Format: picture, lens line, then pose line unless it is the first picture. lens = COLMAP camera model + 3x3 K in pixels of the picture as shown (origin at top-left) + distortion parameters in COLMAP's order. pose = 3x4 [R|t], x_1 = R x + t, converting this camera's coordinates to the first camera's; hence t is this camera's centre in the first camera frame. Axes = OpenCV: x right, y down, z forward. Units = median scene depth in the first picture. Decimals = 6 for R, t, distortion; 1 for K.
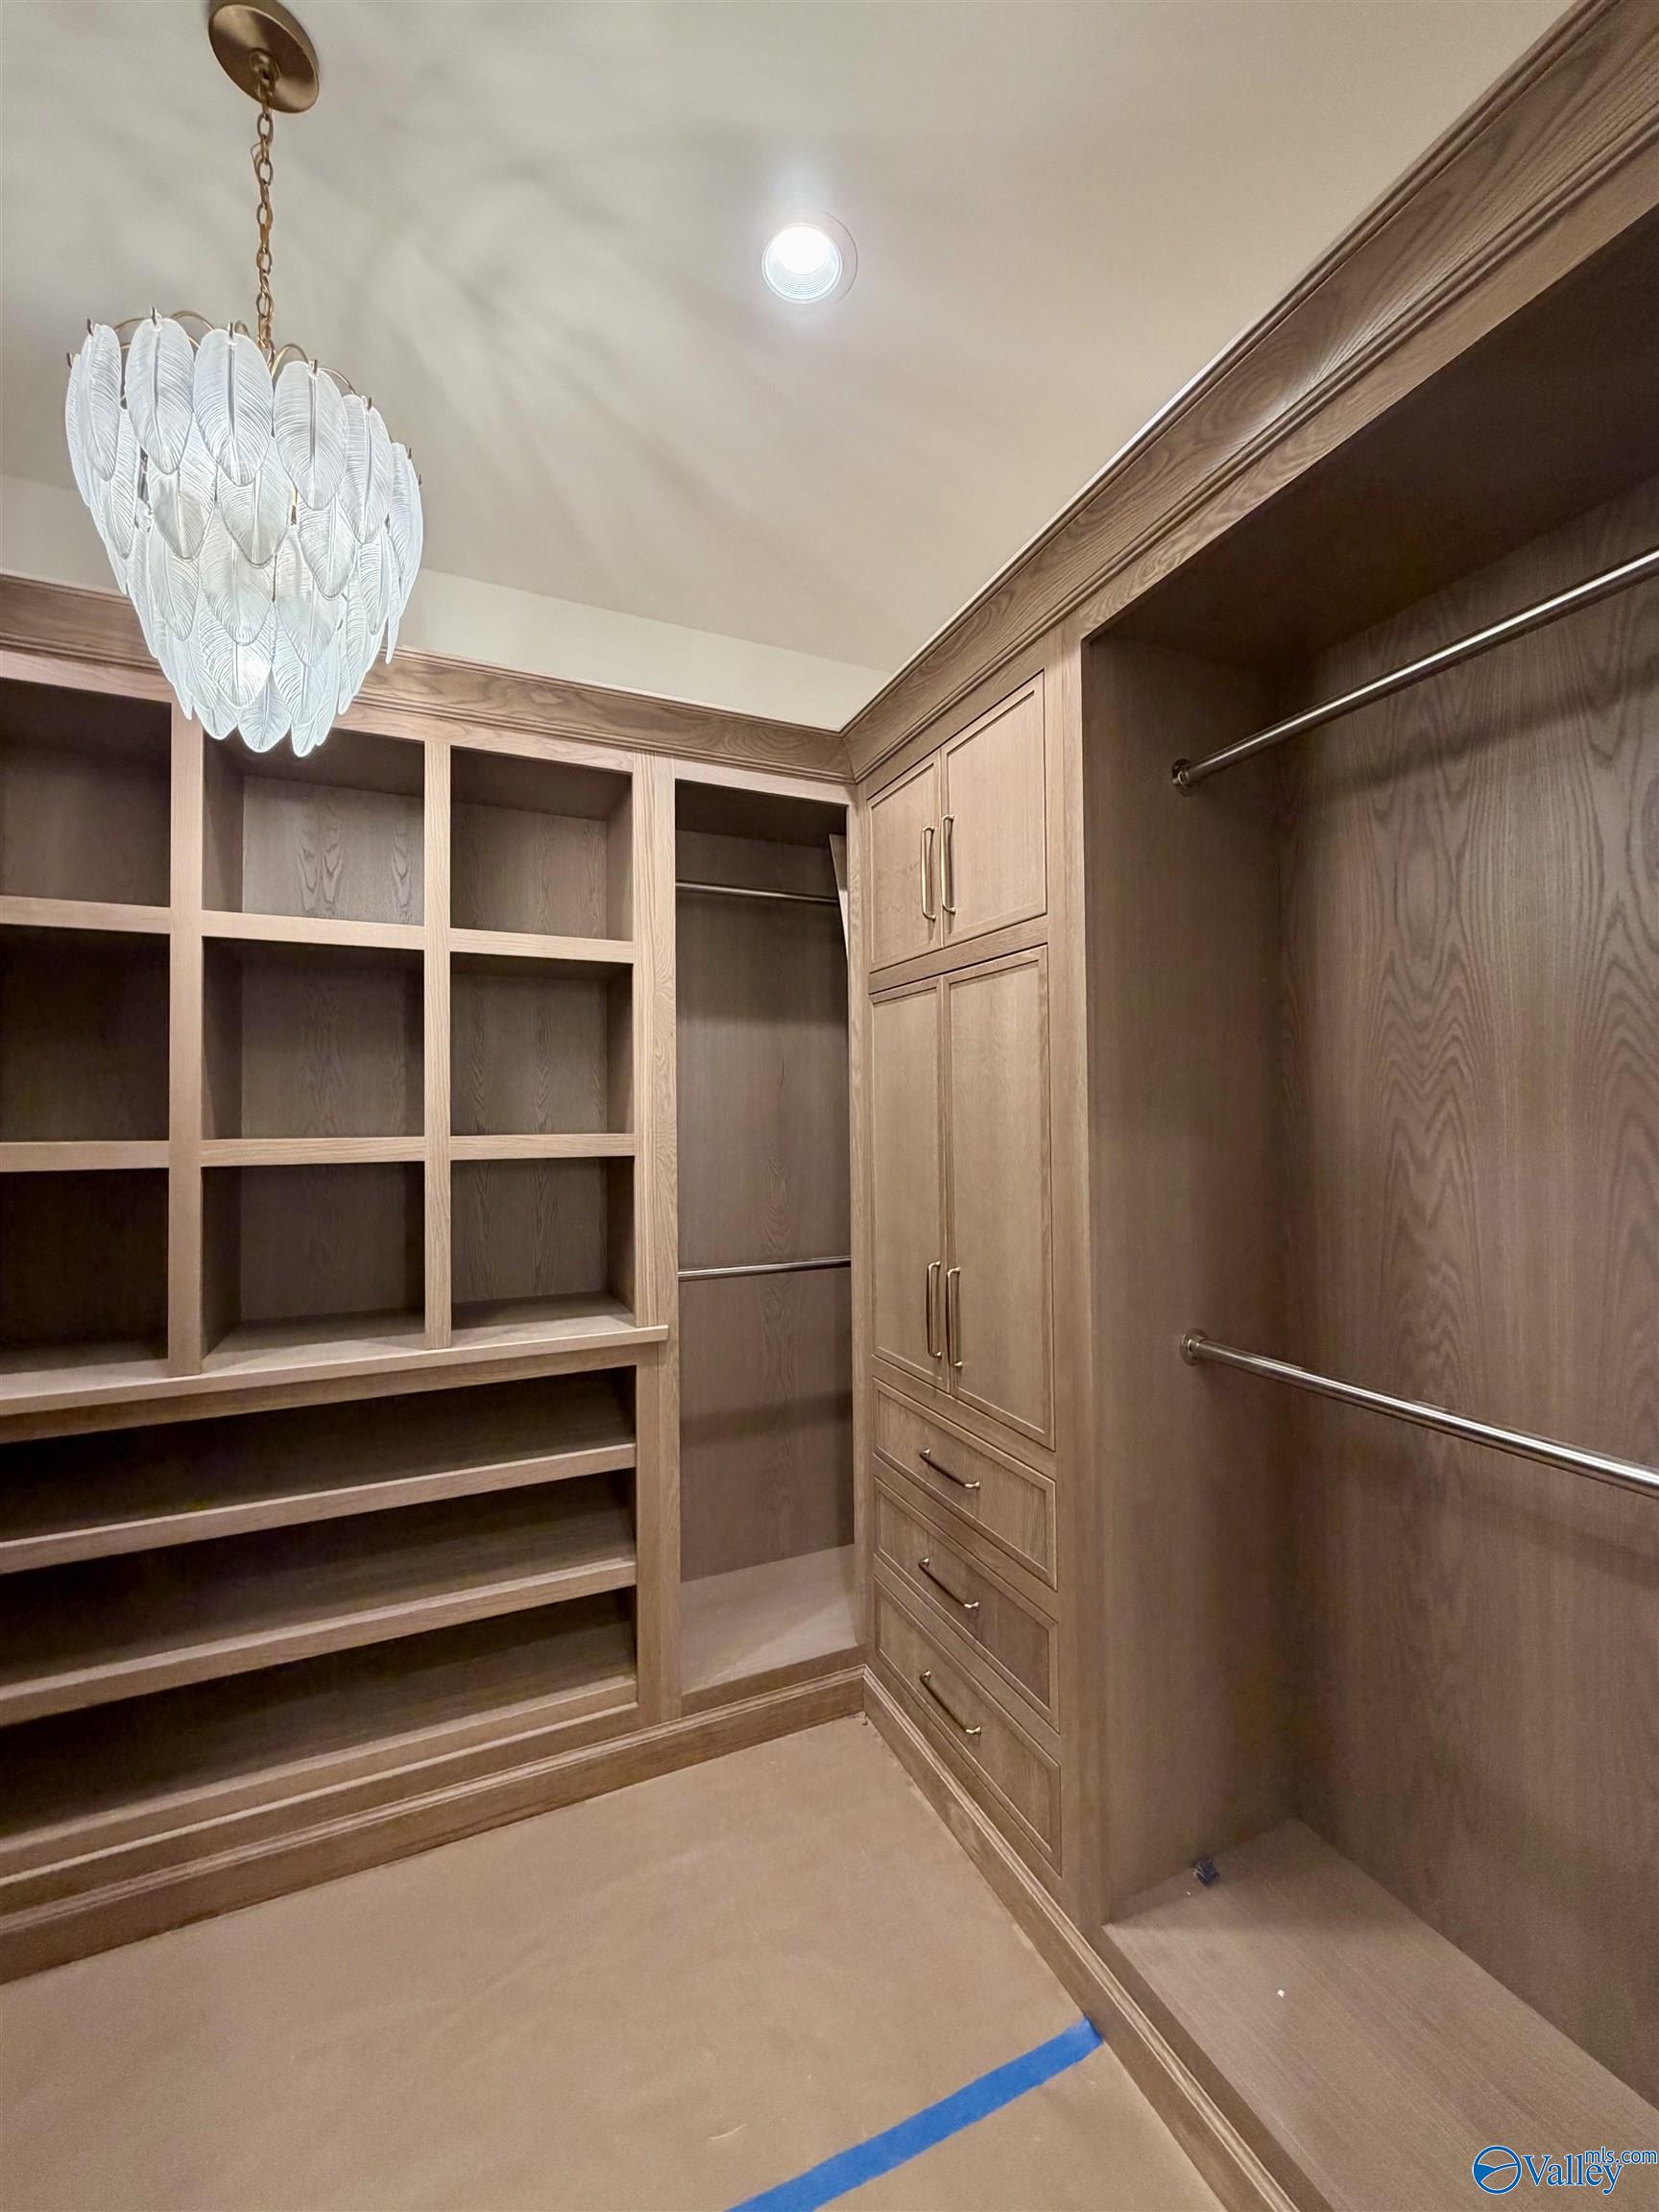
lens RADIAL K [[883.8, 0, 825.3], [0, 883.8, 1102.9], [0, 0, 1]] dist [0.000471, 0.000133]
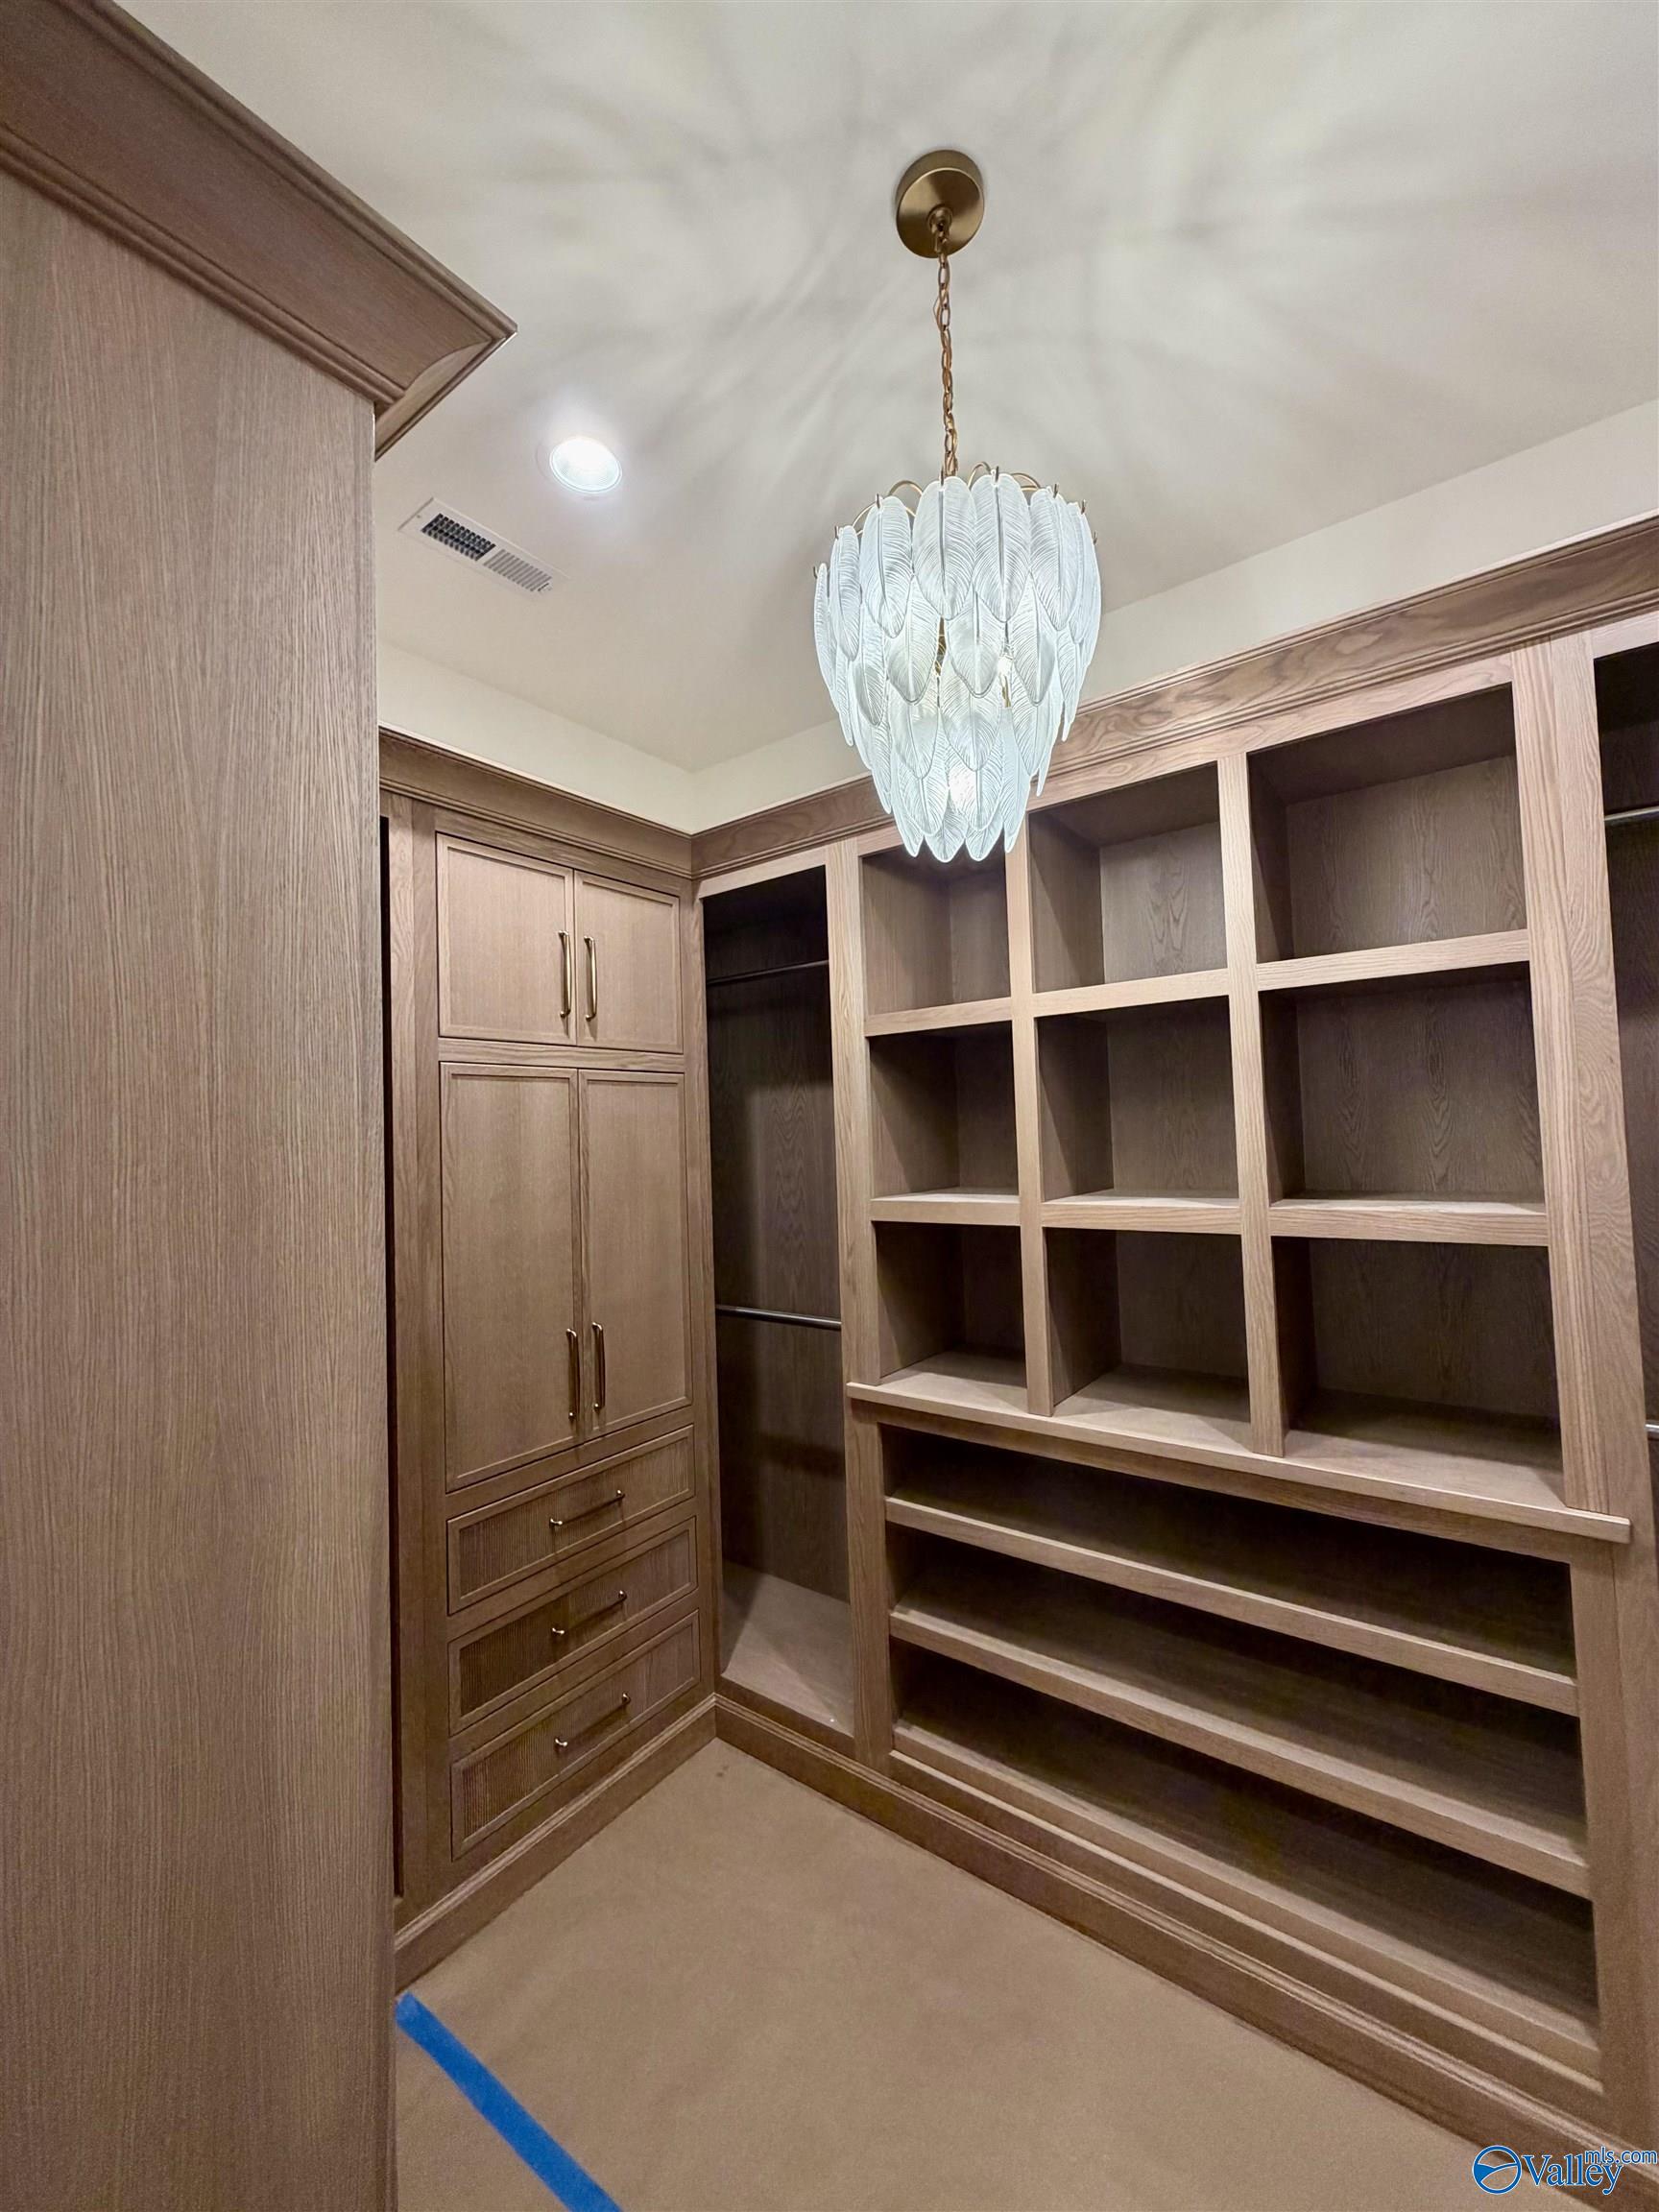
lens RADIAL K [[876.7, 0, 833.6], [0, 876.7, 1102.1], [0, 0, 1]] dist [-0.000722, 0.000221]
pose [[0.487782, -0.041521, -0.871978, 0.105866], [0.043786, 0.998775, -0.023065, -0.058794], [0.871867, -0.026929, 0.489002, 0.210756]]
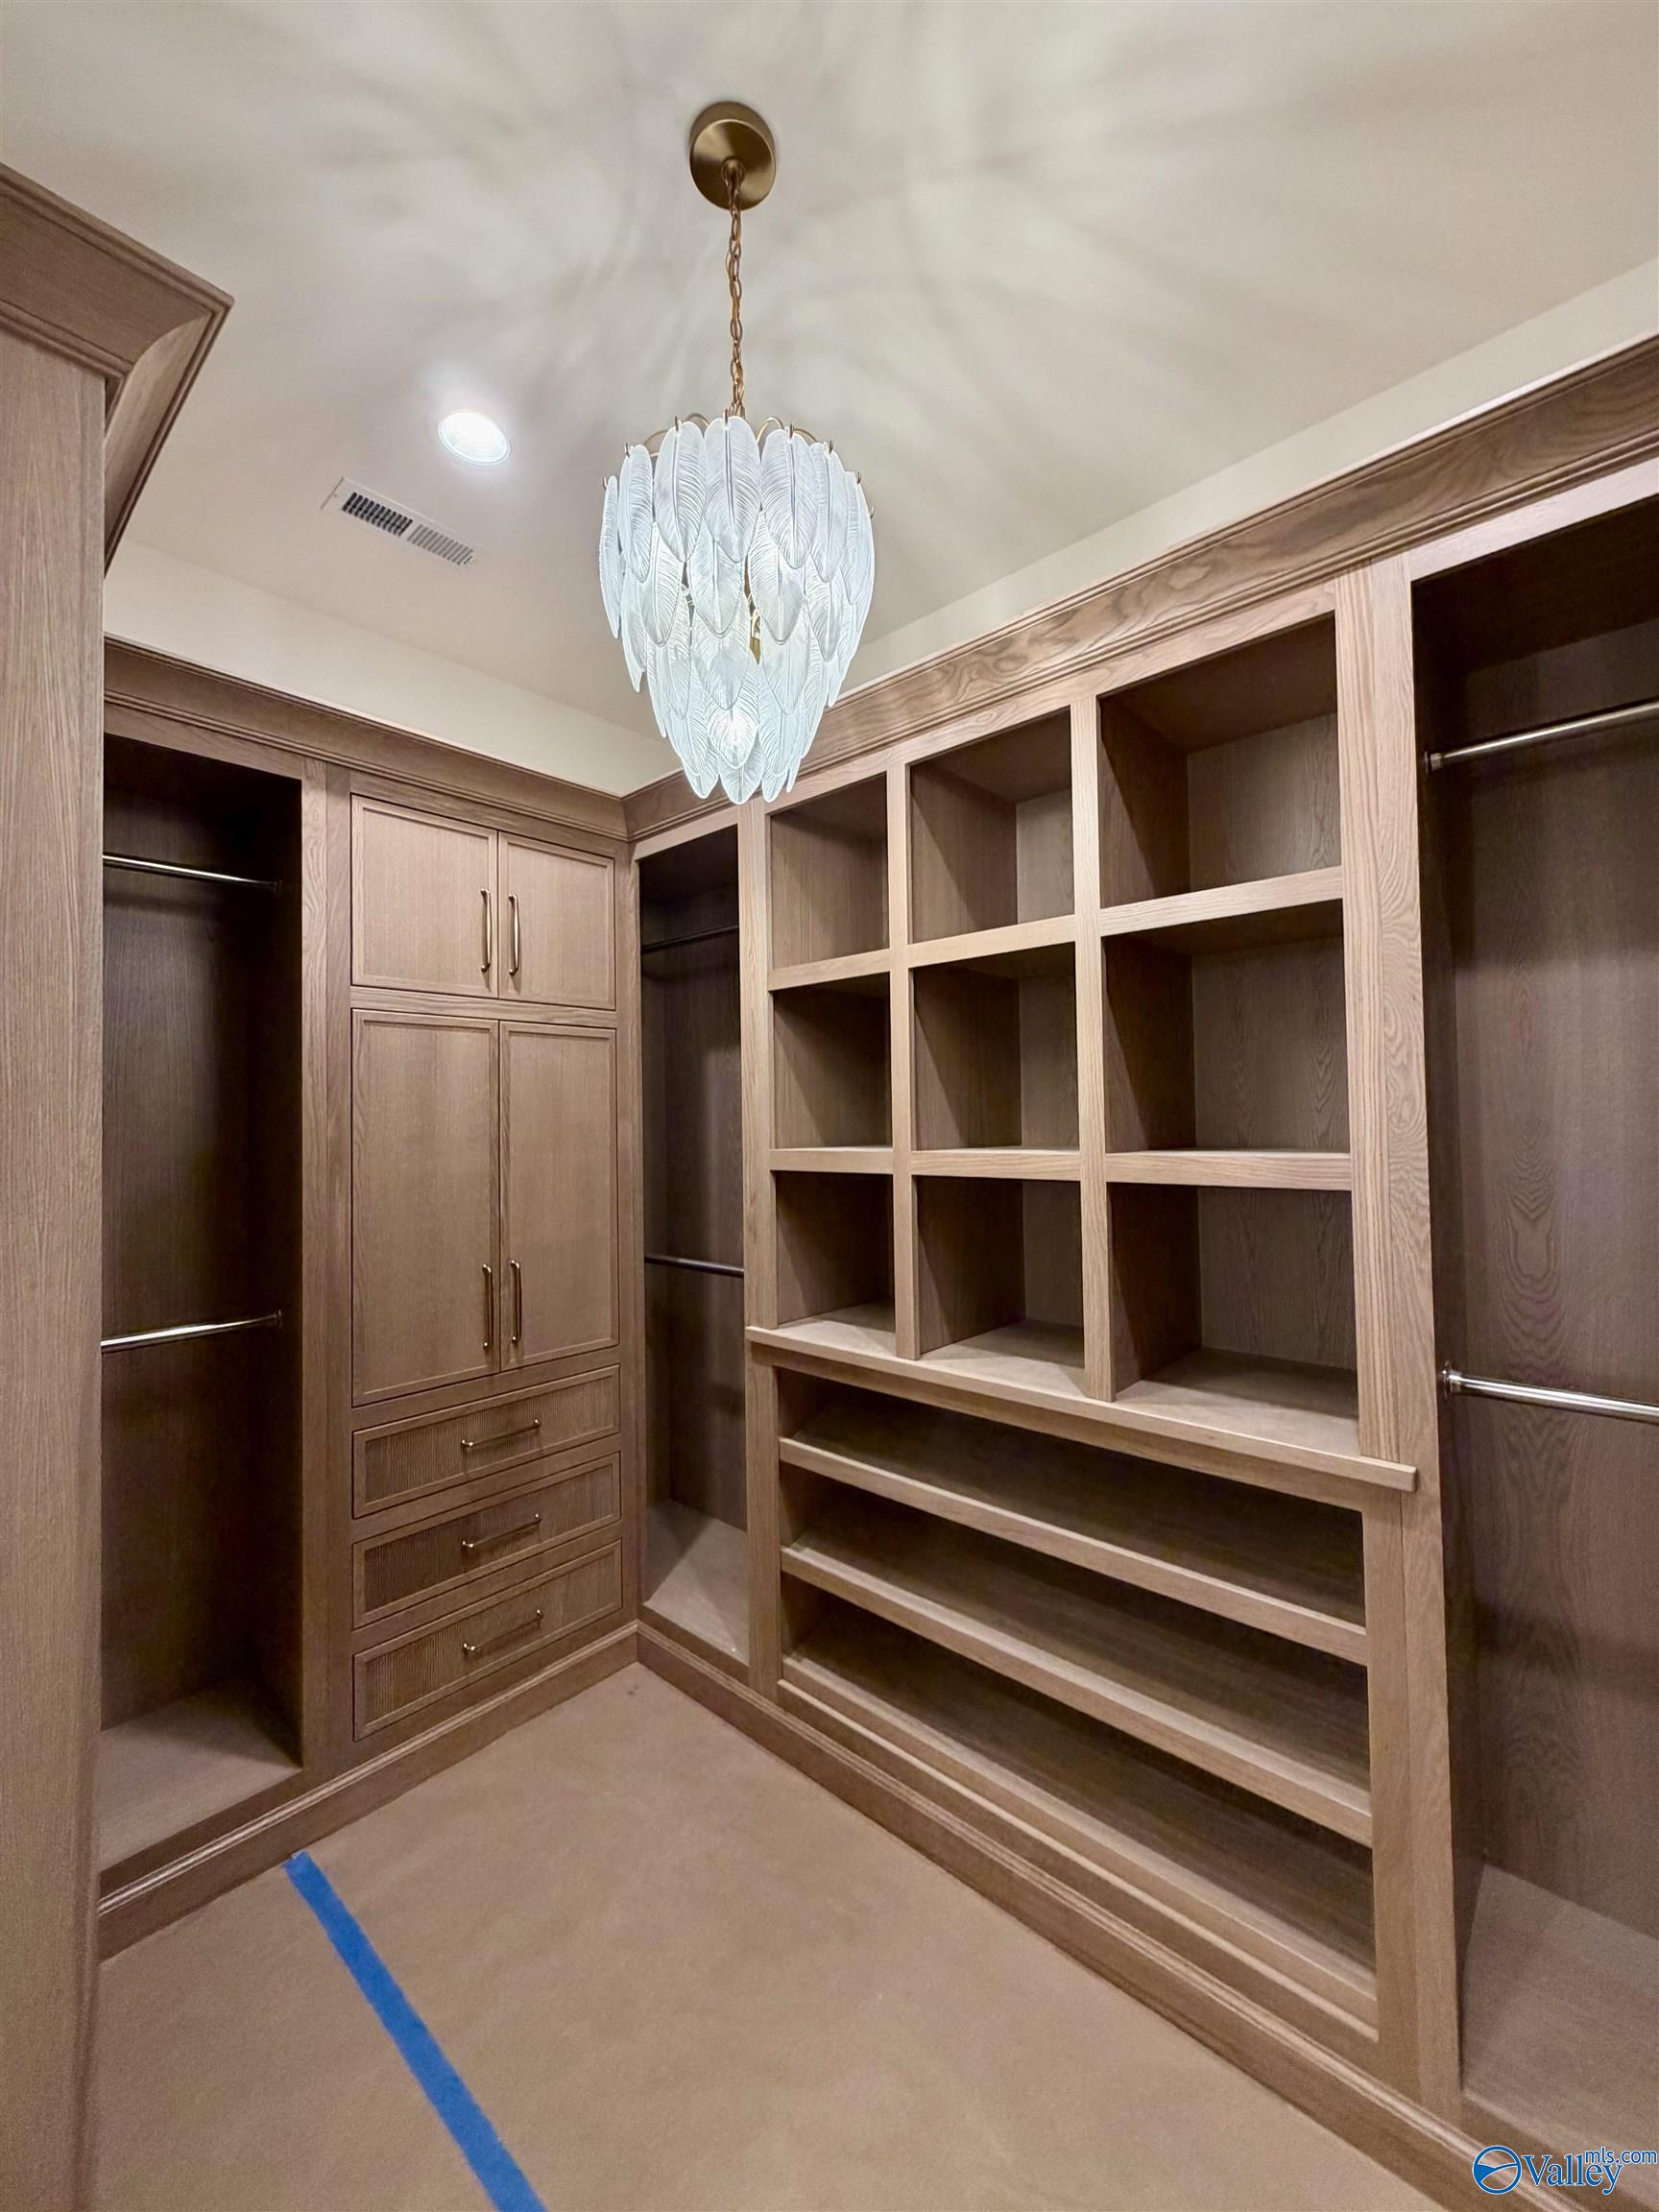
lens RADIAL K [[876.7, 0, 833.6], [0, 876.7, 1102.1], [0, 0, 1]] dist [-0.000722, 0.000221]
pose [[0.407503, -0.019089, -0.913005, 0.226839], [0.027600, 0.999582, -0.008580, -0.010916], [0.912787, -0.021702, 0.407859, 0.394034]]
